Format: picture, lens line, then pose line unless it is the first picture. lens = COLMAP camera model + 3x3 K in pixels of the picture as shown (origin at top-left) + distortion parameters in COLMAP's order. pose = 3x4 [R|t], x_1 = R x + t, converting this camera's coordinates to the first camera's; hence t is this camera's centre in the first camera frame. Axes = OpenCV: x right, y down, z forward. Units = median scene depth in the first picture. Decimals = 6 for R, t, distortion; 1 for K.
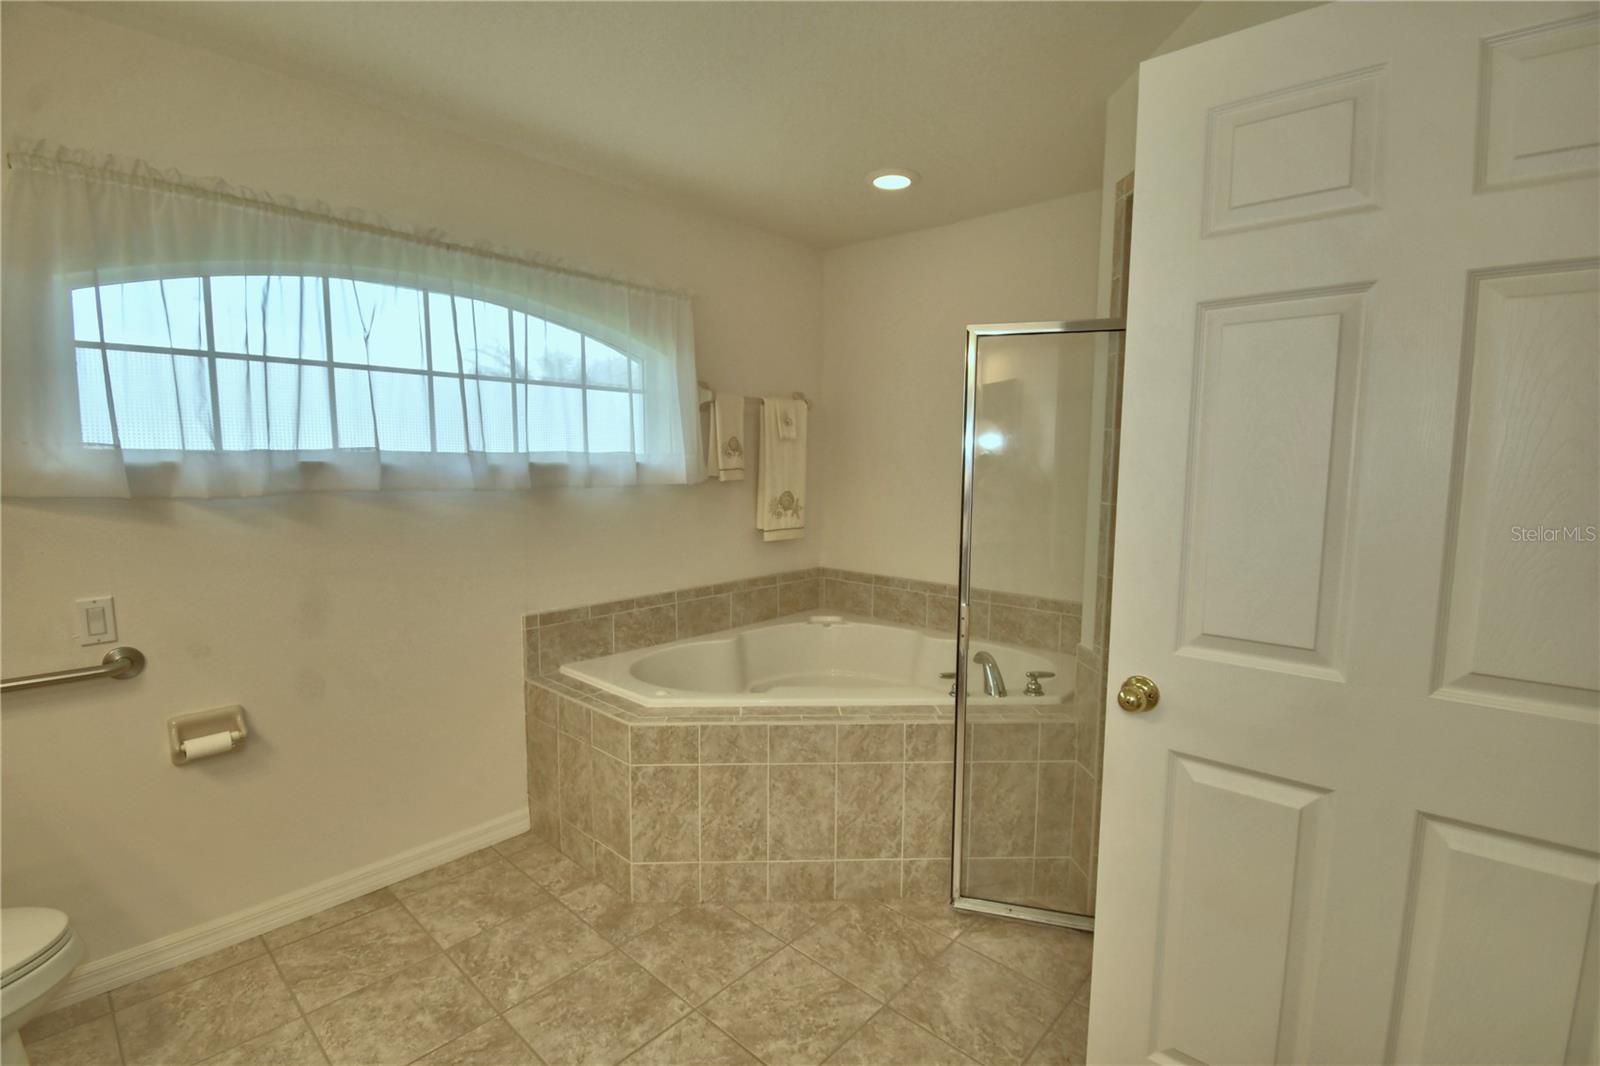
lens RADIAL K [[725.0, 0, 796.3], [0, 725.0, 531.2], [0, 0, 1]] dist [0.021708, -0.027152]
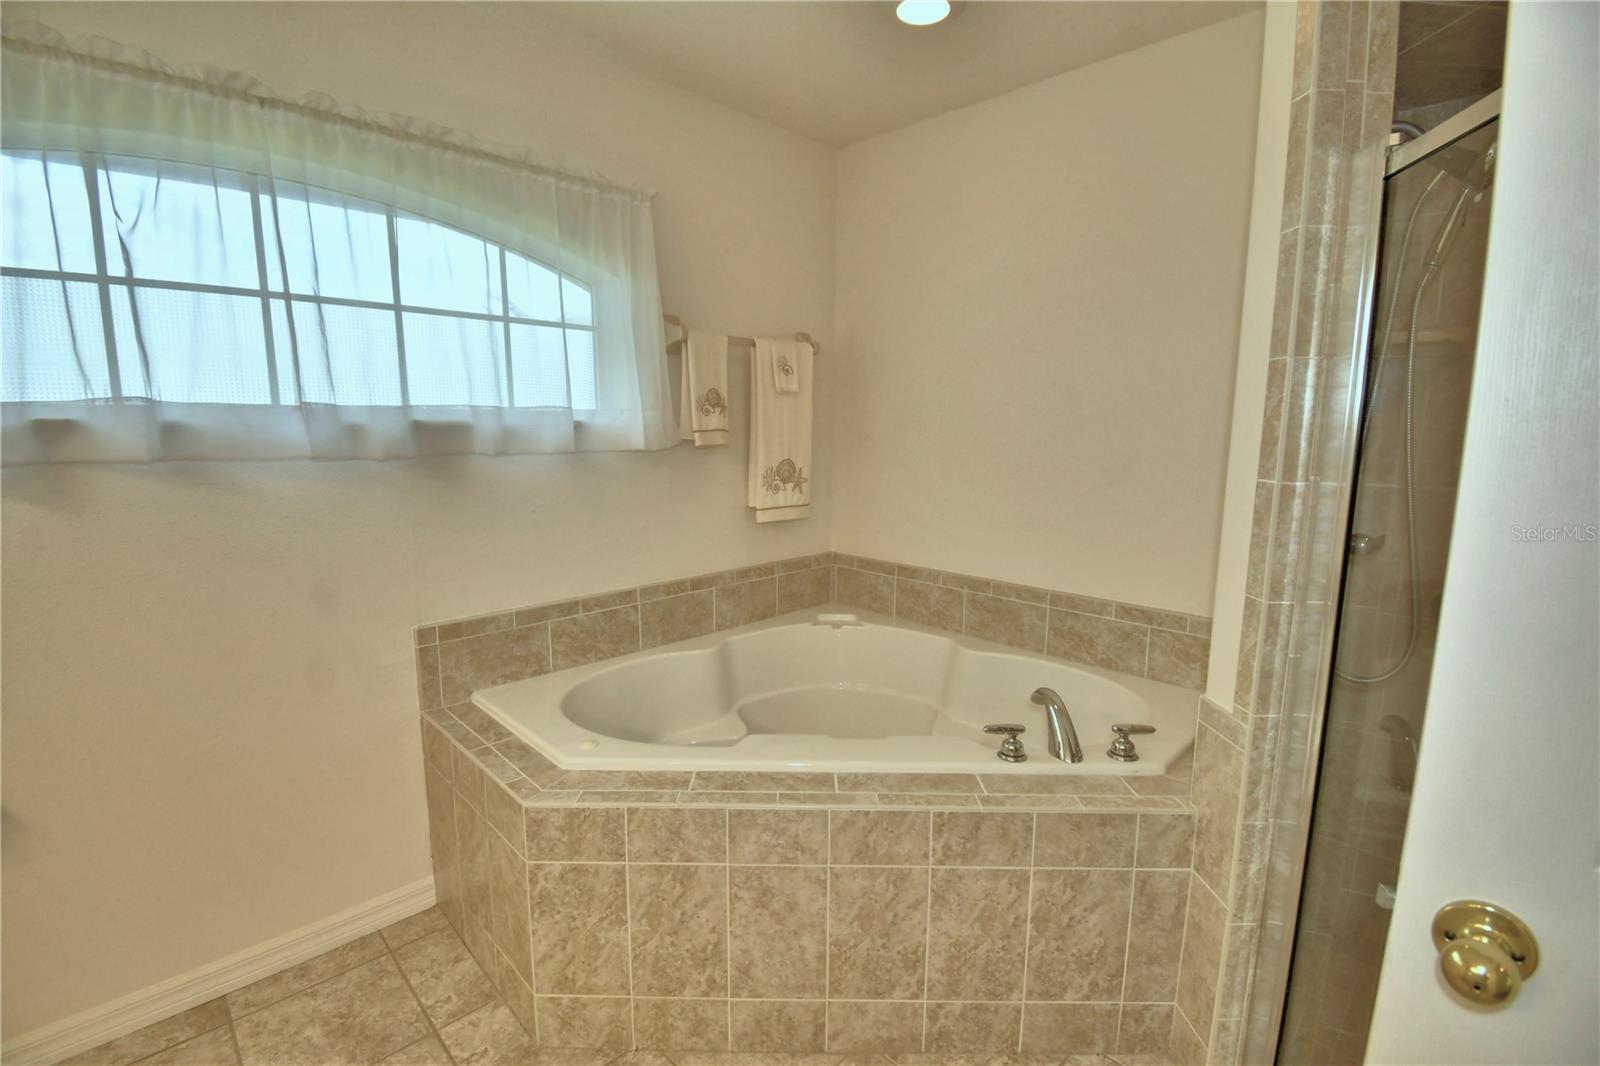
lens RADIAL K [[703.7, 0, 794.4], [0, 703.7, 531.7], [0, 0, 1]] dist [0.015497, -0.022880]
pose [[0.998581, 0.004362, -0.053075, 0.056140], [-0.001658, 0.998703, 0.050886, -0.022856], [0.053228, -0.050725, 0.997293, 0.355534]]
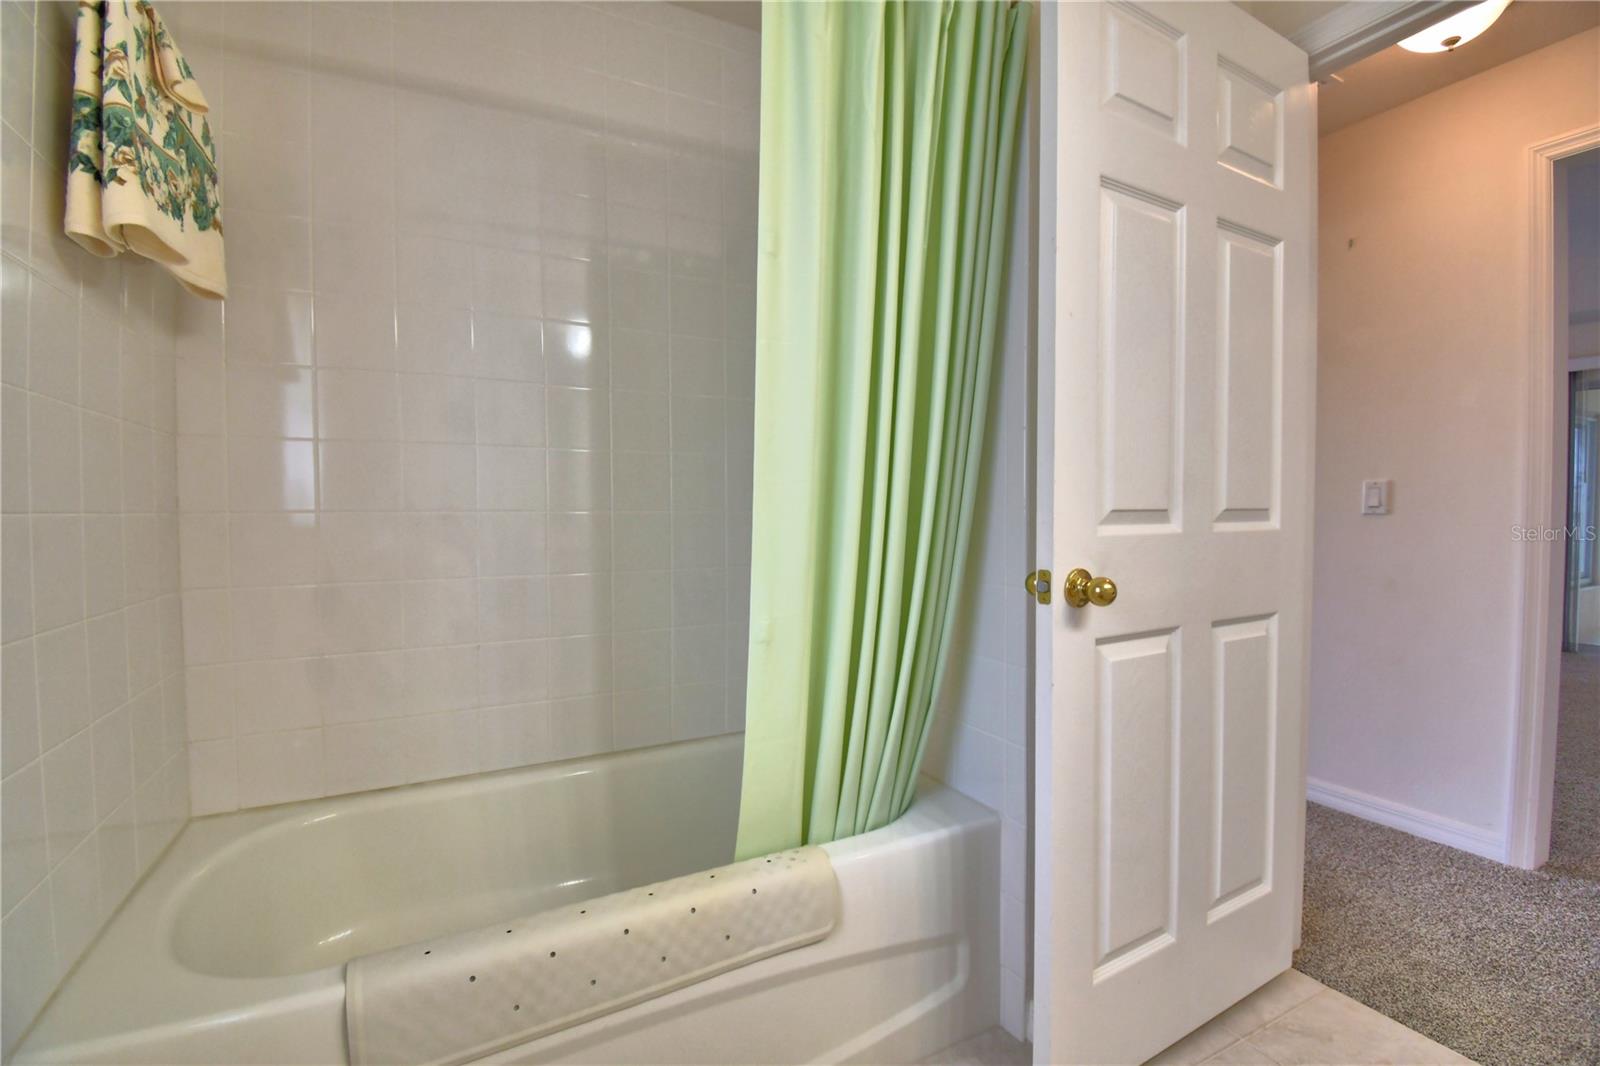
lens RADIAL K [[703.7, 0, 794.4], [0, 703.7, 531.7], [0, 0, 1]] dist [0.015497, -0.022880]
pose [[0.307565, -0.039515, 0.950706, -0.280505], [0.102961, 0.994653, 0.008033, 0.065946], [-0.945940, 0.095415, 0.309989, 0.628051]]
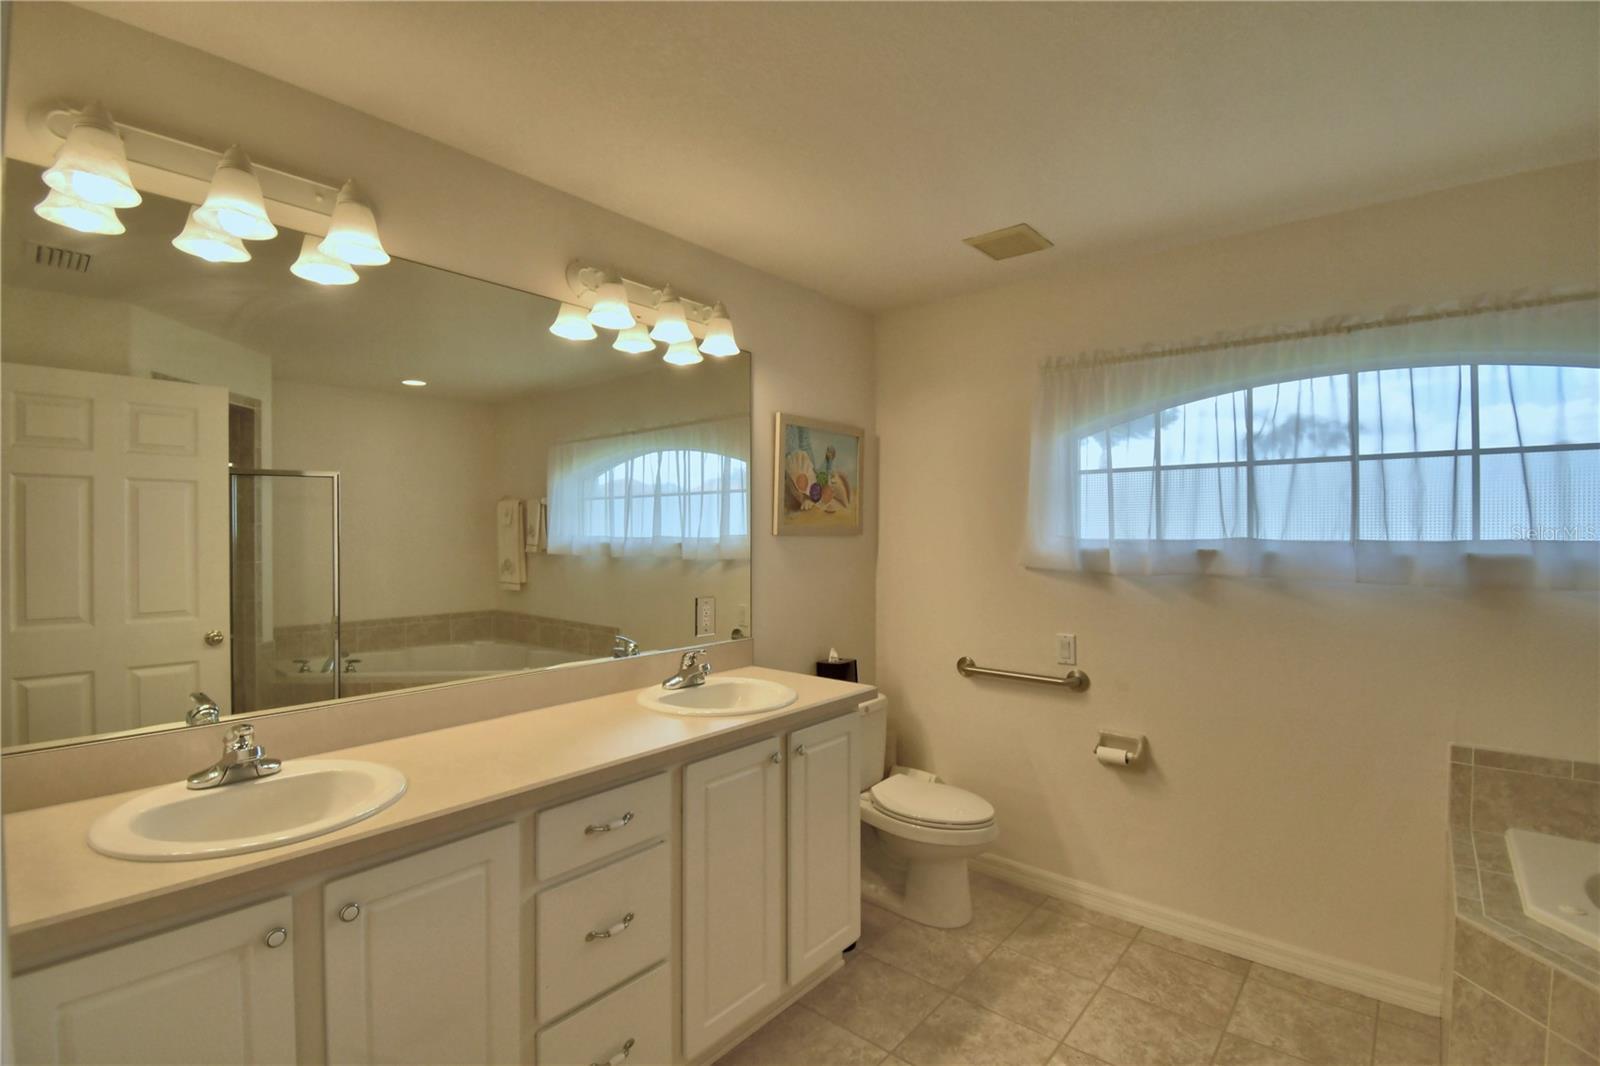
lens RADIAL K [[725.0, 0, 796.3], [0, 725.0, 531.2], [0, 0, 1]] dist [0.021708, -0.027152]
pose [[0.040112, -0.007018, -0.999171, 0.452199], [-0.100562, 0.994870, -0.011025, -0.041371], [0.994122, 0.100921, 0.039201, 0.264767]]
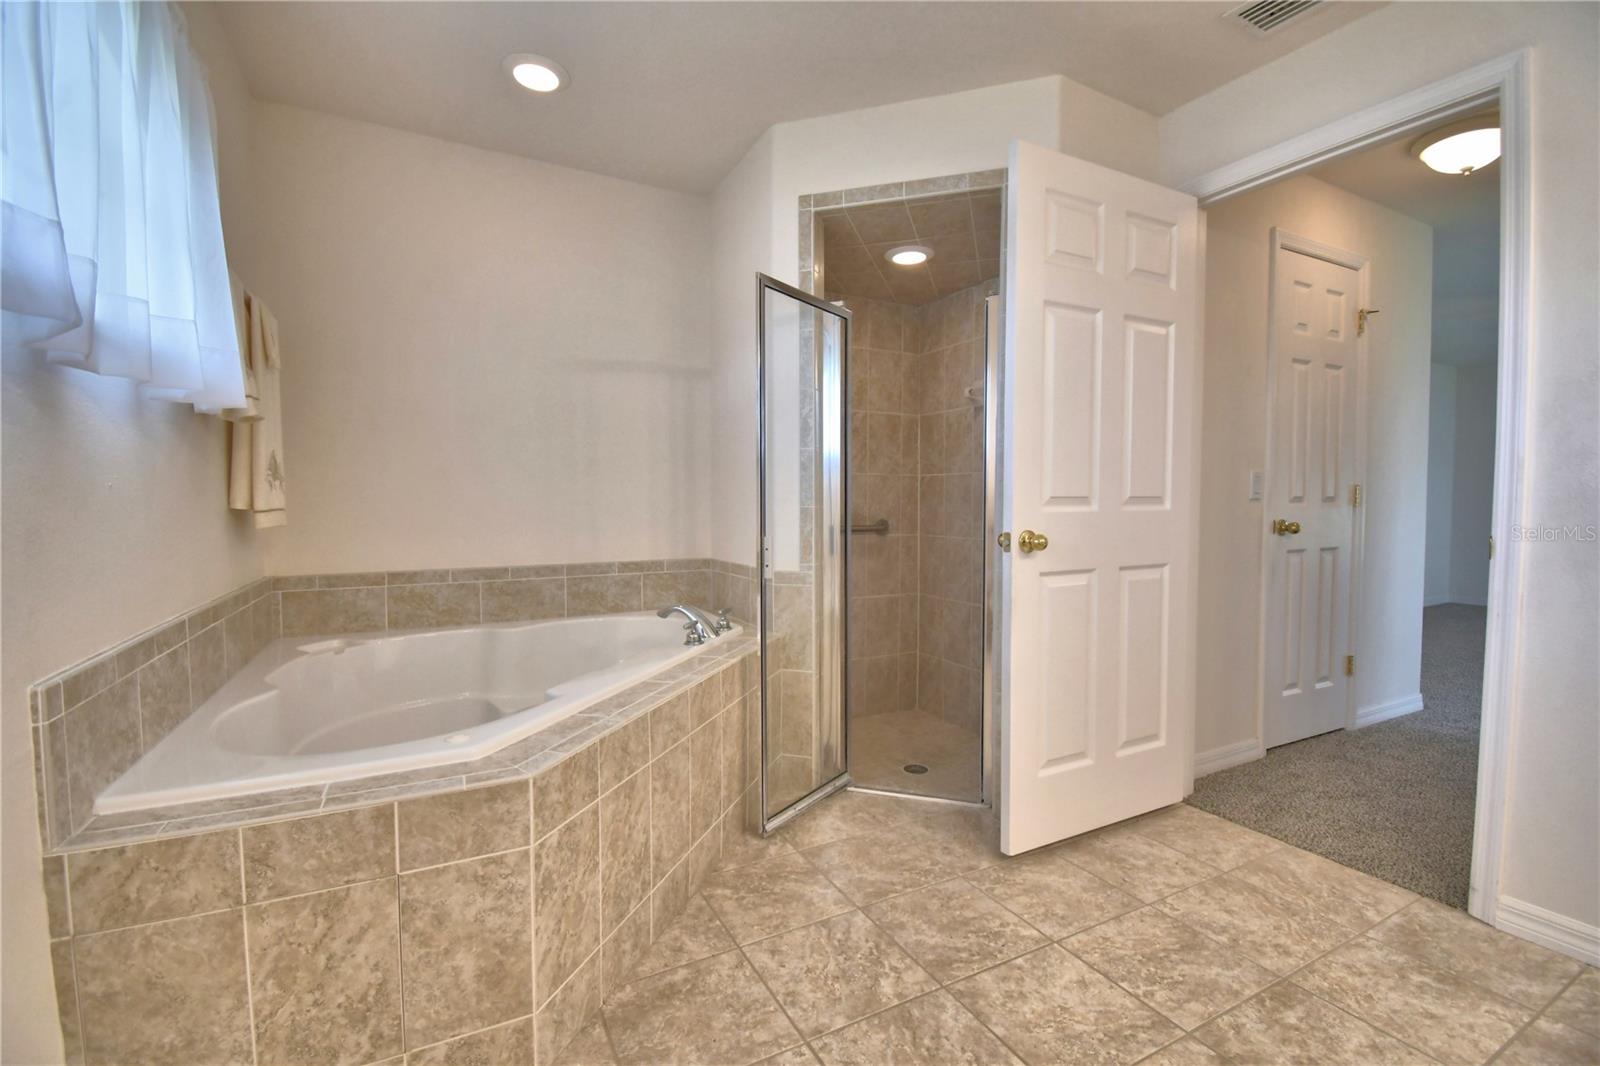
lens RADIAL K [[703.7, 0, 794.4], [0, 703.7, 531.7], [0, 0, 1]] dist [0.015497, -0.022880]
pose [[0.340727, -0.048779, 0.938896, -0.666015], [0.099340, 0.994931, 0.015640, 0.076603], [-0.934899, 0.087941, 0.343845, 0.563505]]
